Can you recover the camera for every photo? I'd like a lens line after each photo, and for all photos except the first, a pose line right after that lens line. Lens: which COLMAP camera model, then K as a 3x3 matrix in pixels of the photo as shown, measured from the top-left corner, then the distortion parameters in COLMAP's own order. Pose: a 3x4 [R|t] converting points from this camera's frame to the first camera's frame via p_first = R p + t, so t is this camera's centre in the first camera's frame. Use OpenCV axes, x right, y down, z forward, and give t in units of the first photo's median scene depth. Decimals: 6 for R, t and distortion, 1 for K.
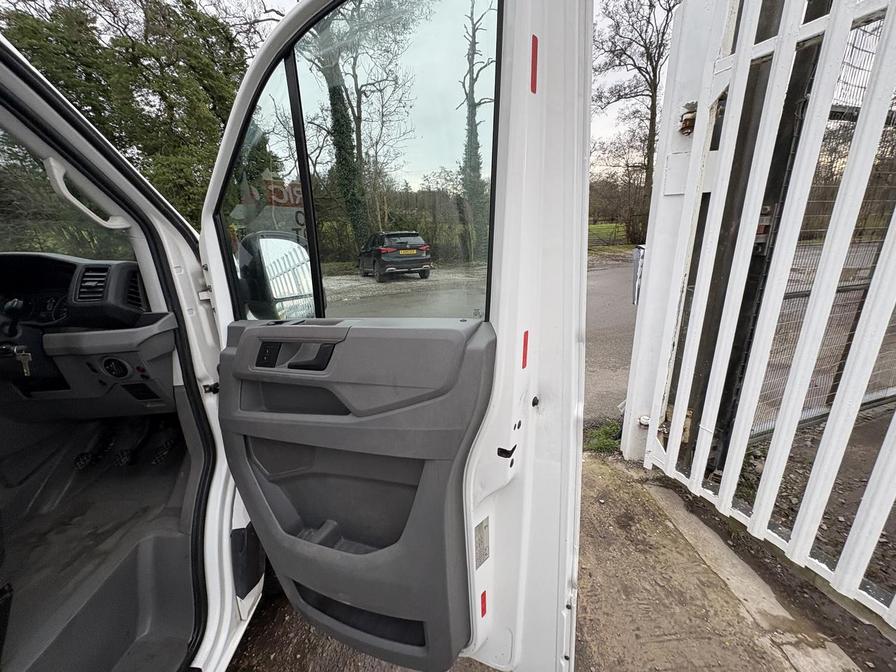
lens RADIAL K [[353.4, 0, 446.1], [0, 353.4, 339.3], [0, 0, 1]] dist [0.000096, 0.000212]
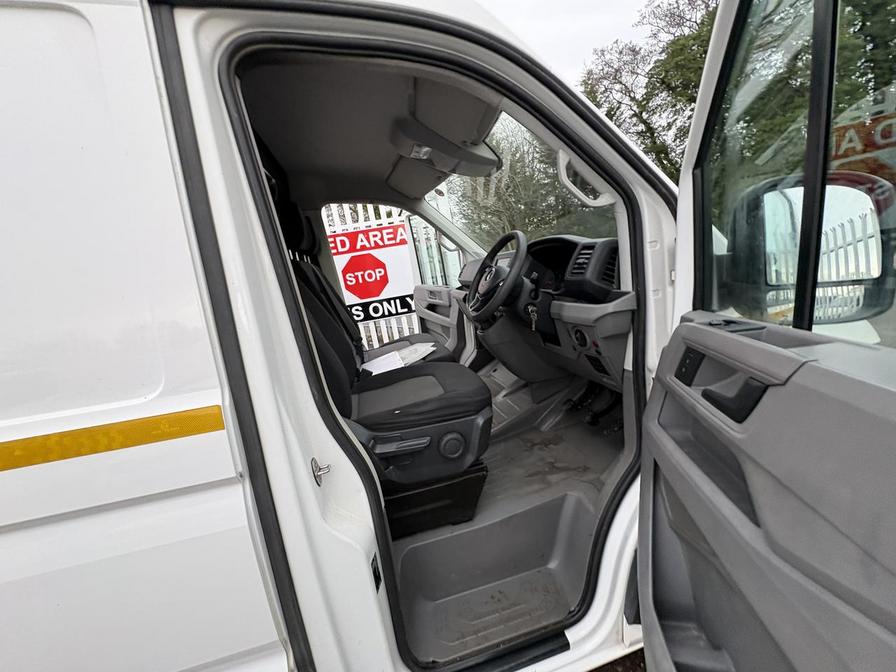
lens RADIAL K [[361.7, 0, 447.4], [0, 361.7, 337.8], [0, 0, 1]] dist [-0.000782, -0.000002]
pose [[0.220509, 0.207922, -0.952966, 0.044271], [-0.151814, 0.972425, 0.177039, -0.054896], [0.963498, 0.105635, 0.245994, 0.319522]]
